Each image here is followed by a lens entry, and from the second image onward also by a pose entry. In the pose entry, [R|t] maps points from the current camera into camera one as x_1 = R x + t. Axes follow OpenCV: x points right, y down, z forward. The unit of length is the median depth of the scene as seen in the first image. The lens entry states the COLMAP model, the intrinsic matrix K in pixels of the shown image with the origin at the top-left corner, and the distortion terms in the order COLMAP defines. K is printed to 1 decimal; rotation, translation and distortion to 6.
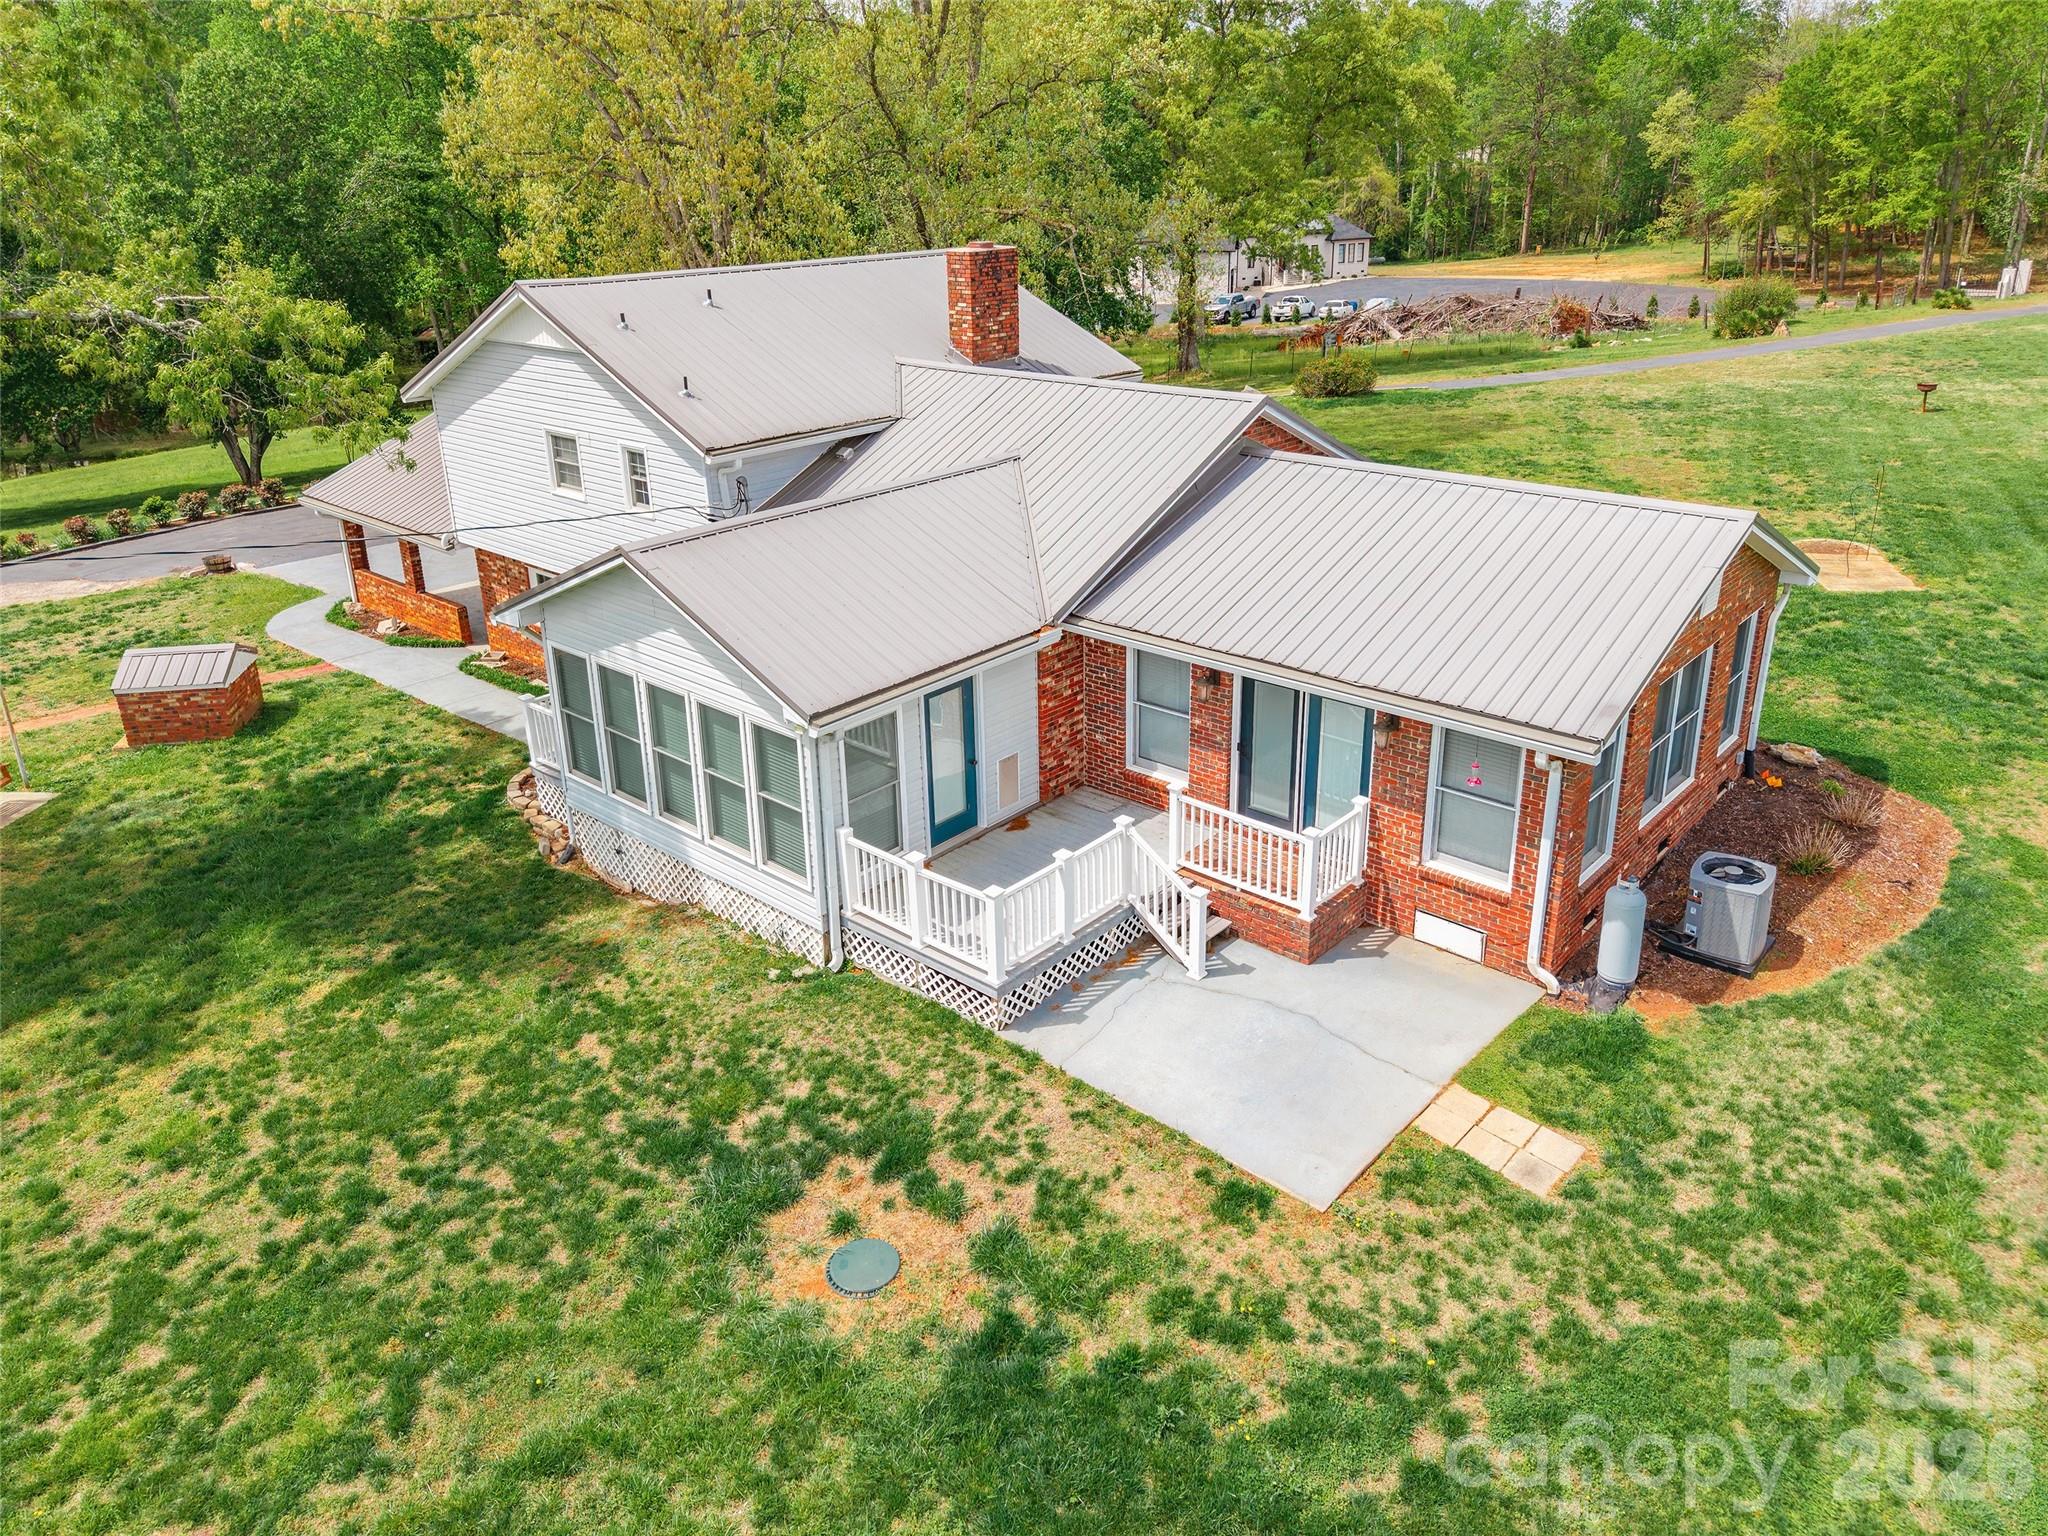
lens RADIAL K [[1405.9, 0, 1022.6], [0, 1405.9, 714.1], [0, 0, 1]] dist [0.050448, -0.040122]
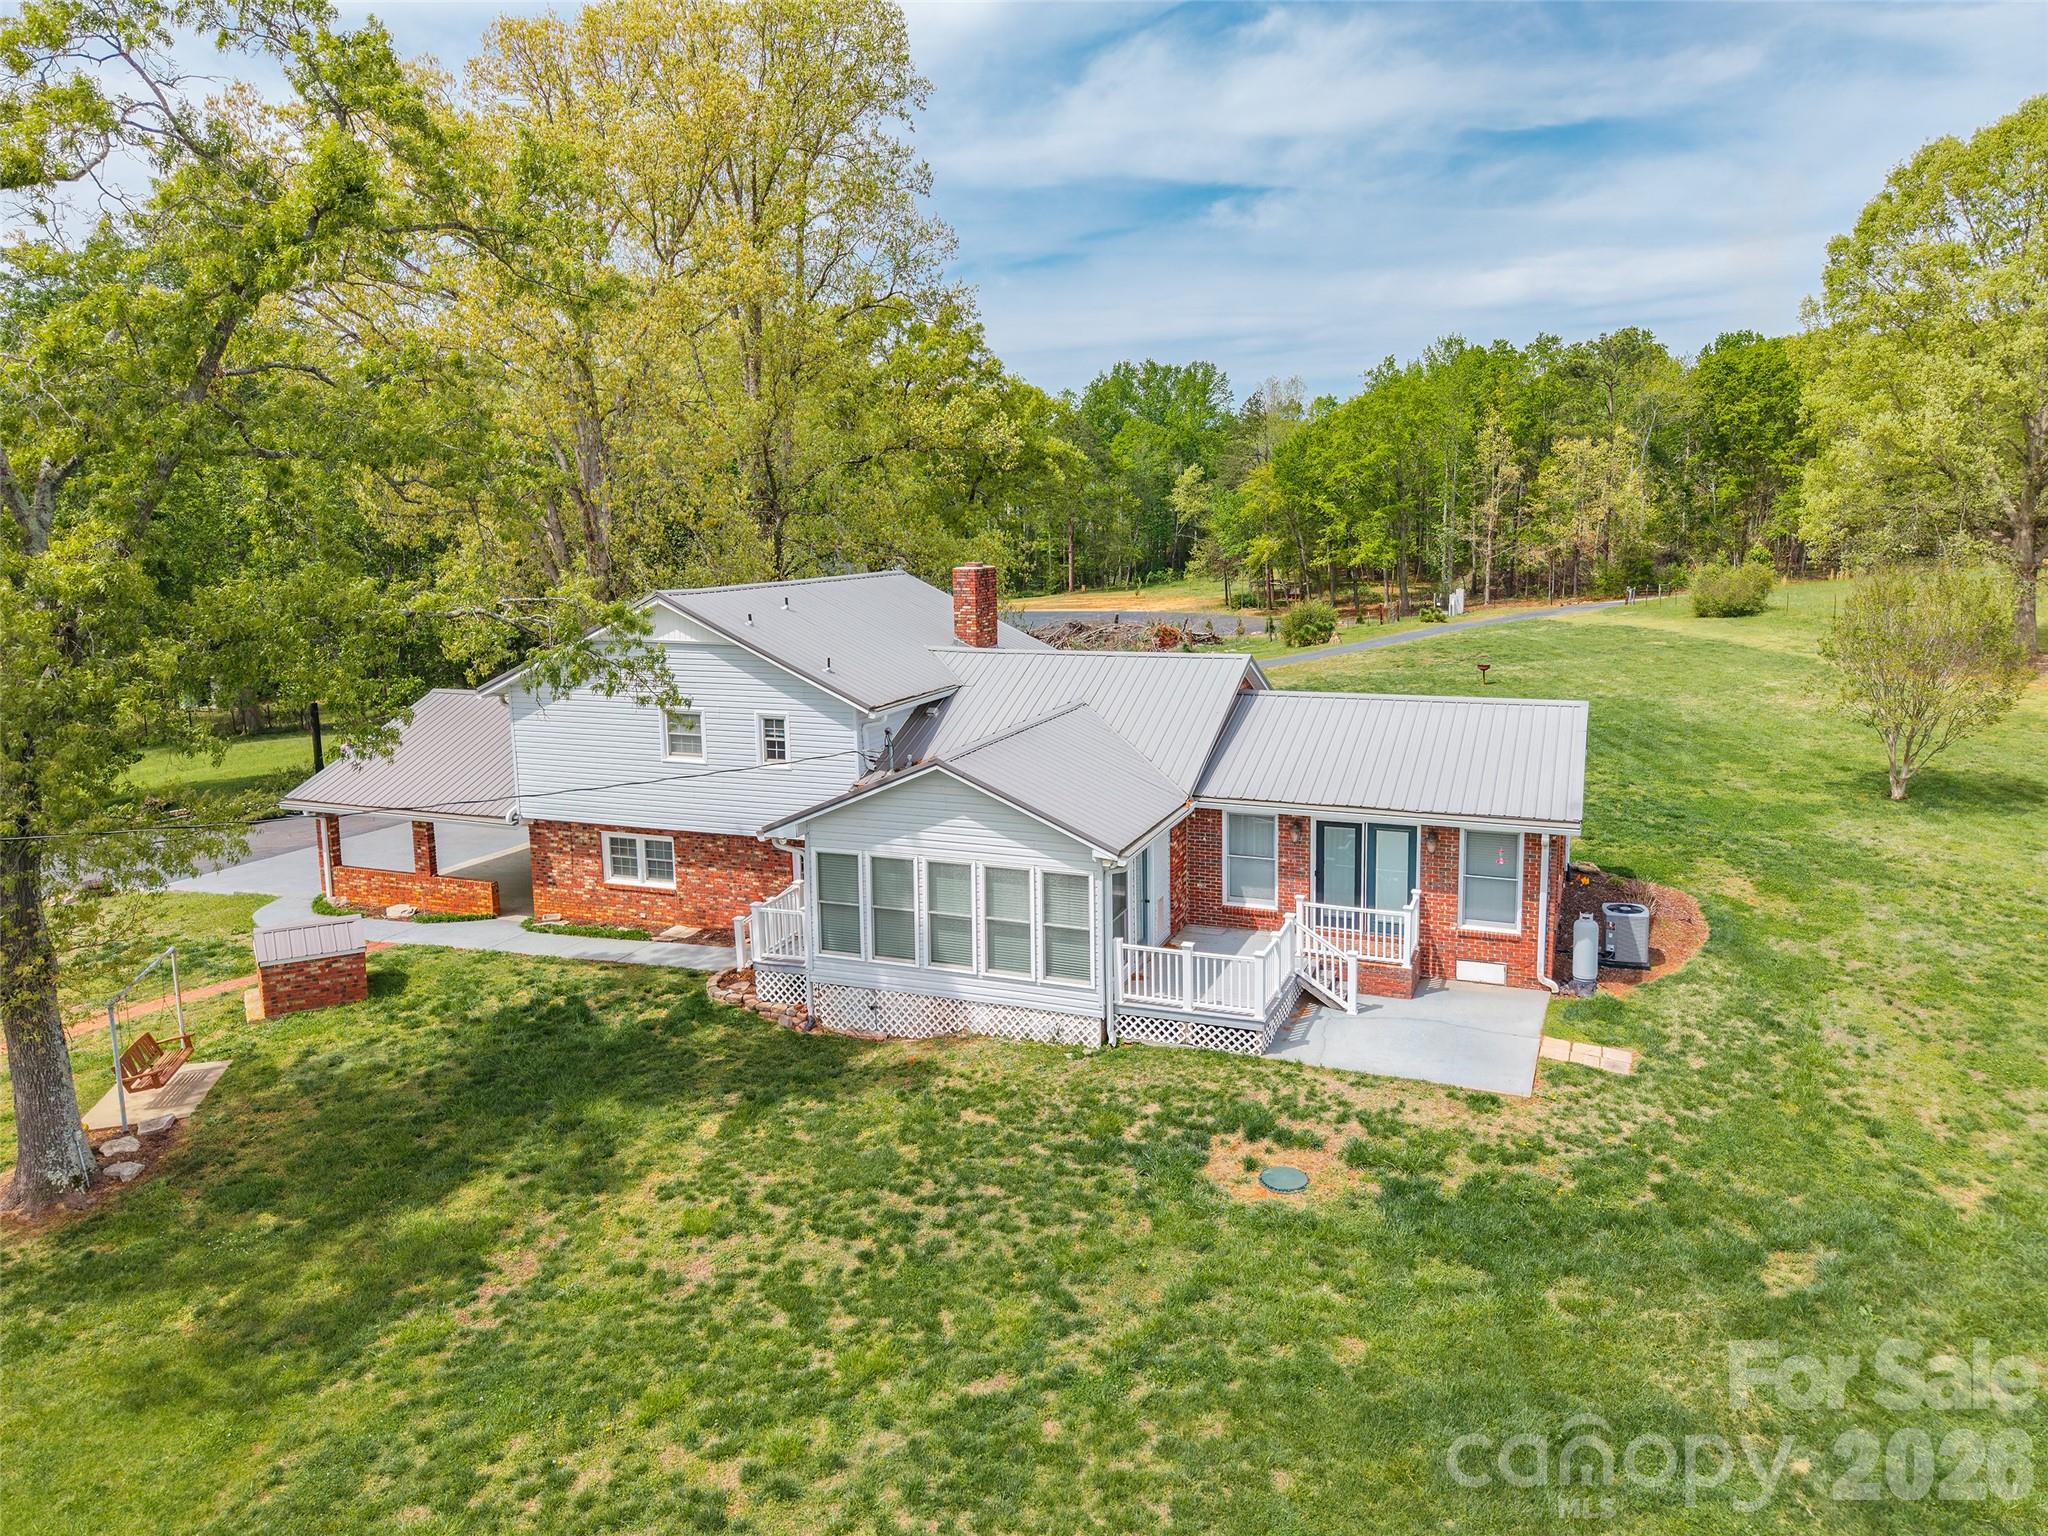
lens RADIAL K [[1451.5, 0, 1024.0], [0, 1451.5, 768.0], [0, 0, 1]] dist [0.122787, -0.266765]
pose [[0.933534, -0.053836, 0.354423, -0.707604], [0.123631, 0.976355, -0.177331, 0.156537], [-0.336496, 0.209362, 0.918117, -0.352299]]
